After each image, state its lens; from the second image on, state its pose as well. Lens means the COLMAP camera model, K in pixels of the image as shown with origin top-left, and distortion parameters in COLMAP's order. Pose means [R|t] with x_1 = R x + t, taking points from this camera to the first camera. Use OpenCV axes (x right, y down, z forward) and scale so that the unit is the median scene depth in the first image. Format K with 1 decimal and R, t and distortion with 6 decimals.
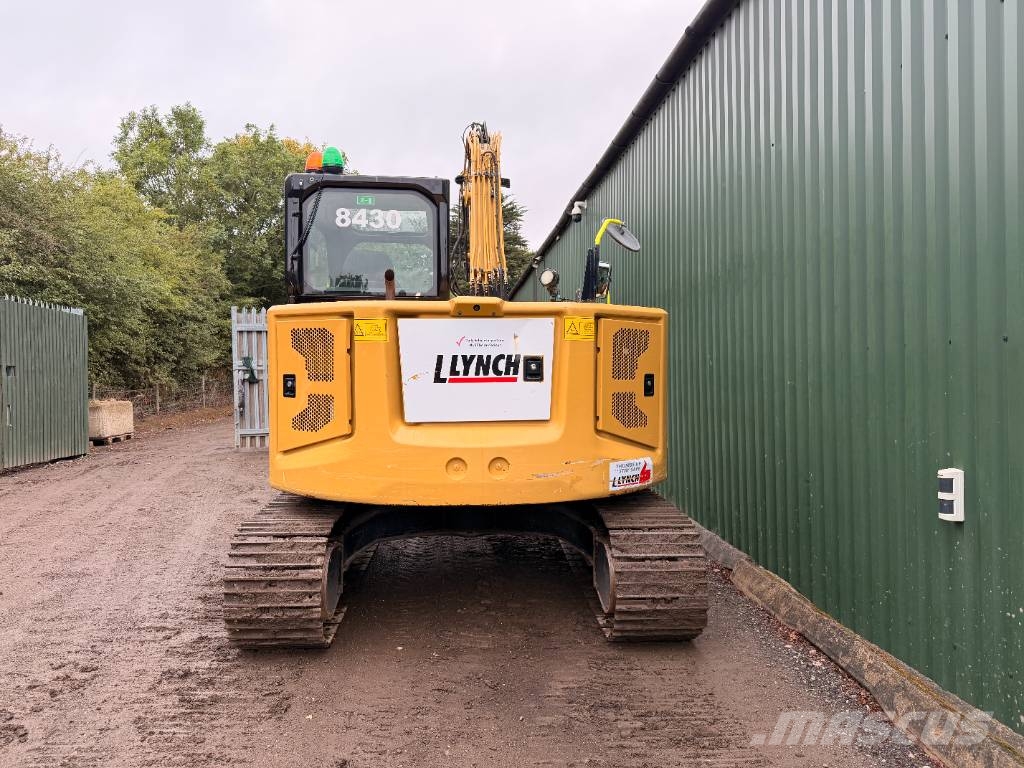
lens RADIAL K [[704.7, 0, 512.0], [0, 704.7, 384.0], [0, 0, 1]] dist [0.059330, -0.070688]
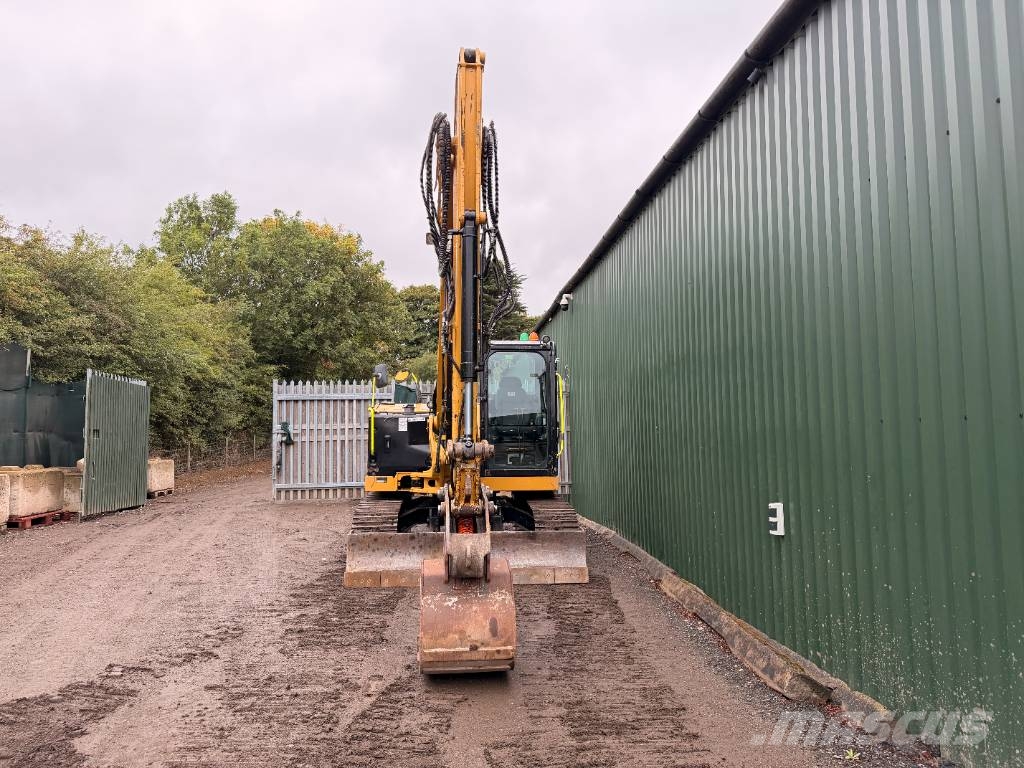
lens RADIAL K [[704.7, 0, 512.0], [0, 704.7, 384.0], [0, 0, 1]] dist [0.059330, -0.070688]
pose [[0.999980, 0.006308, 0.000580, 0.008002], [-0.006235, 0.996250, -0.086296, -0.006242], [-0.001122, 0.086290, 0.996269, -0.545711]]
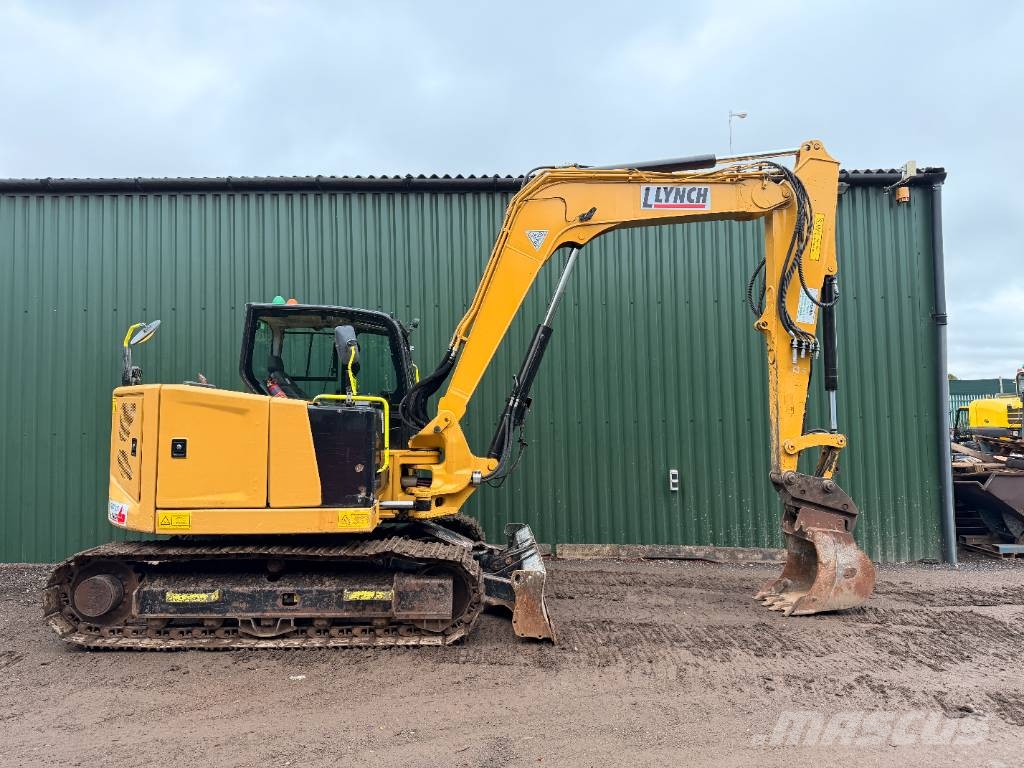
lens RADIAL K [[702.1, 0, 512.0], [0, 702.1, 384.0], [0, 0, 1]] dist [0.081461, -0.138374]
pose [[0.074673, 0.056895, 0.995584, -1.690675], [0.034003, 0.997645, -0.059563, -0.052190], [-0.996628, 0.038301, 0.072562, 1.187349]]
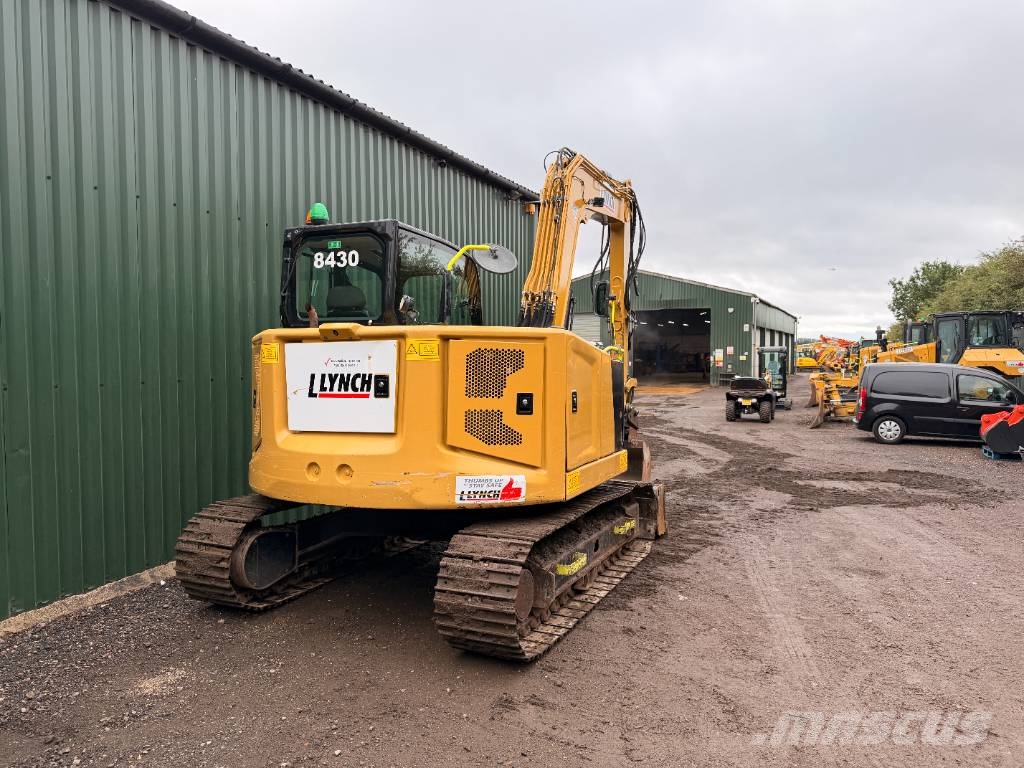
lens RADIAL K [[719.1, 0, 510.2], [0, 719.1, 375.1], [0, 0, 1]] dist [0.057355, -0.073873]
pose [[0.875989, 0.001807, -0.482327, 0.690718], [-0.021102, 0.999179, -0.034583, -0.003715], [0.481869, 0.040473, 0.875308, 0.094338]]
